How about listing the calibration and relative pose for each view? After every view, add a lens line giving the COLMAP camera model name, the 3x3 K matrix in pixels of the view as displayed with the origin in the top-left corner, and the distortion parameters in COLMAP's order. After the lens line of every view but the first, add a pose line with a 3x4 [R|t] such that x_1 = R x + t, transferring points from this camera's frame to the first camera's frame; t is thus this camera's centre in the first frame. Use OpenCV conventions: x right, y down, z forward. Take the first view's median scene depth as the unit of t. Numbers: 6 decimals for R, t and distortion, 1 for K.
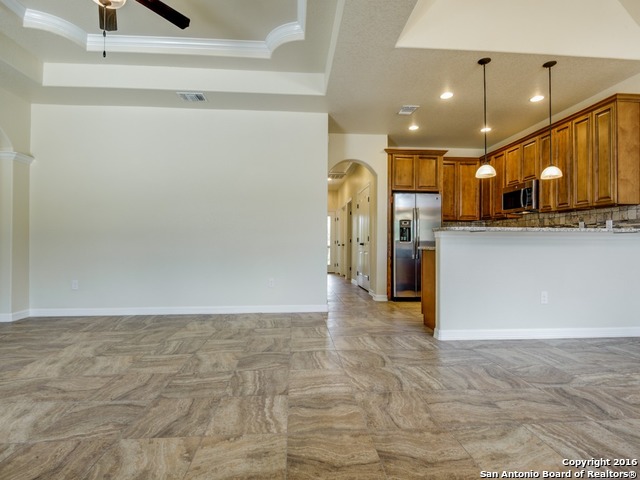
lens RADIAL K [[327.4, 0, 317.9], [0, 327.4, 241.4], [0, 0, 1]] dist [0.002310, -0.003357]
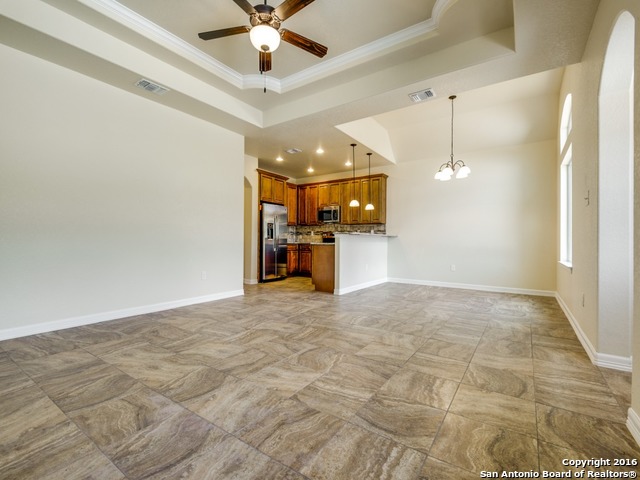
lens RADIAL K [[295.8, 0, 325.5], [0, 295.8, 236.7], [0, 0, 1]] dist [0.009147, -0.008912]
pose [[0.612204, 0.014745, 0.790563, -0.770979], [-0.012217, 0.999883, -0.009188, -0.000318], [-0.790606, -0.004033, 0.612312, 0.063946]]
